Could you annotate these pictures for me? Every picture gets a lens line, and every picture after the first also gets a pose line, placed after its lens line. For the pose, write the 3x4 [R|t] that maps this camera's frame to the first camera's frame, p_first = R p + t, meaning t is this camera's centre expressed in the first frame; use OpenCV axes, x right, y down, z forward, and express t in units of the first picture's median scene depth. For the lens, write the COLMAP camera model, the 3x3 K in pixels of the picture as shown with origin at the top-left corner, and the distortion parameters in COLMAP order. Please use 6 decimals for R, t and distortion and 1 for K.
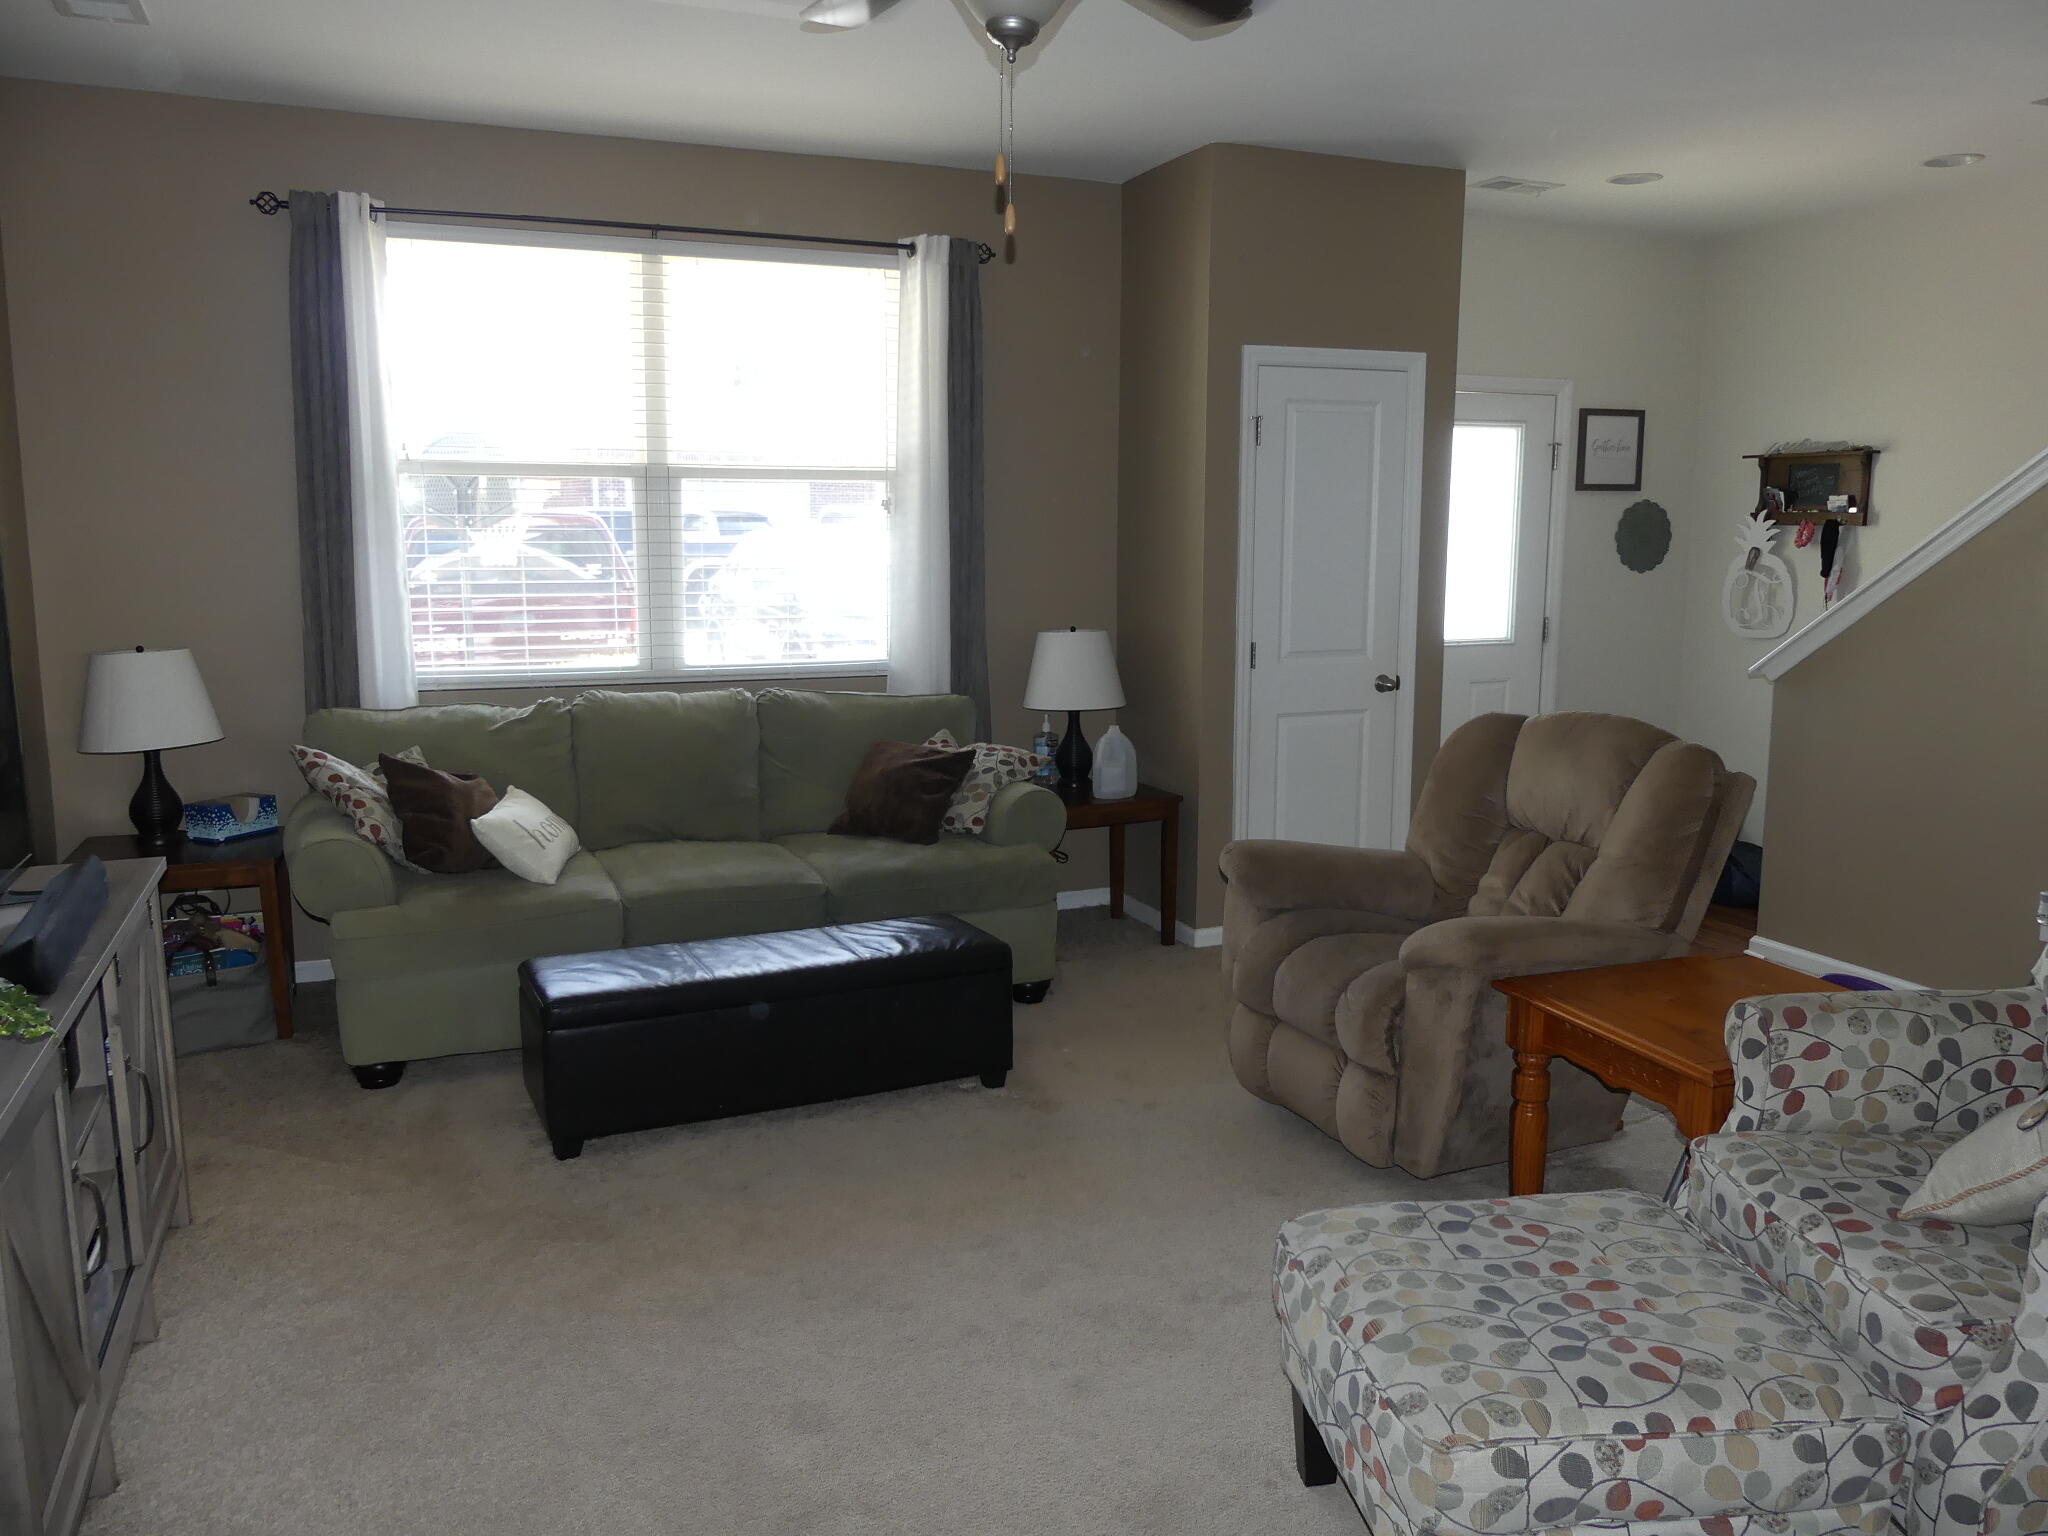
lens RADIAL K [[1526.9, 0, 1043.0], [0, 1526.9, 768.9], [0, 0, 1]] dist [-0.049335, 0.042361]
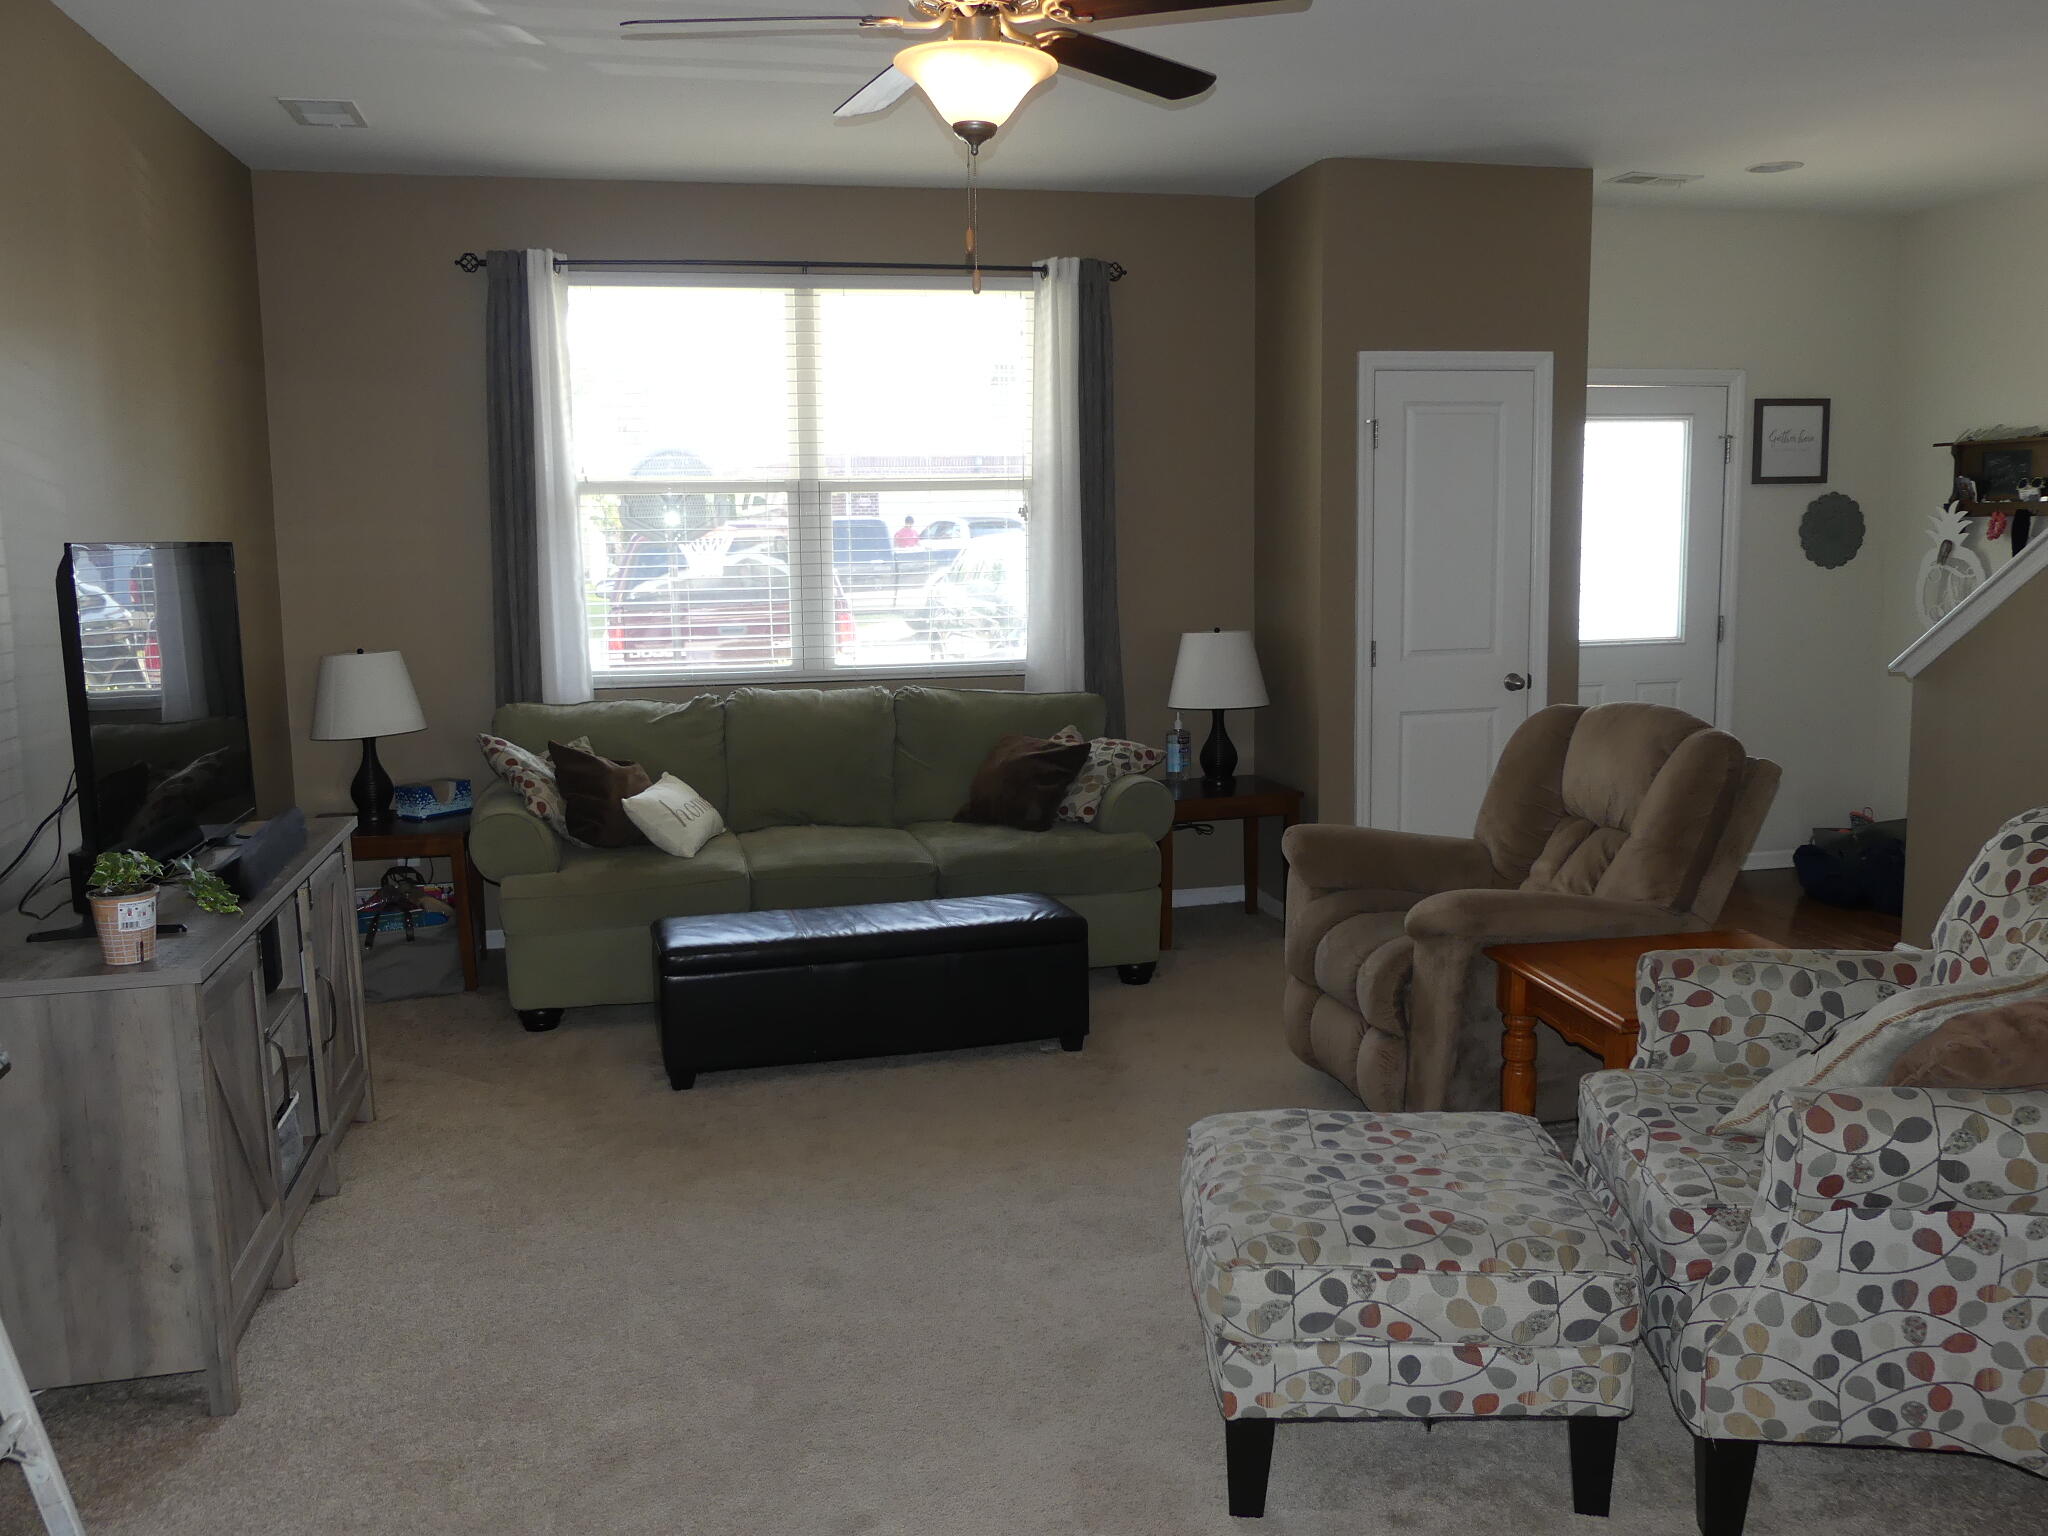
lens RADIAL K [[1659.3, 0, 1044.8], [0, 1659.3, 770.8], [0, 0, 1]] dist [-0.057567, 0.047138]
pose [[0.984476, 0.007896, -0.175344, 0.149645], [-0.010094, 0.999881, -0.011647, 0.023608], [0.175231, 0.013236, 0.984438, -0.160218]]
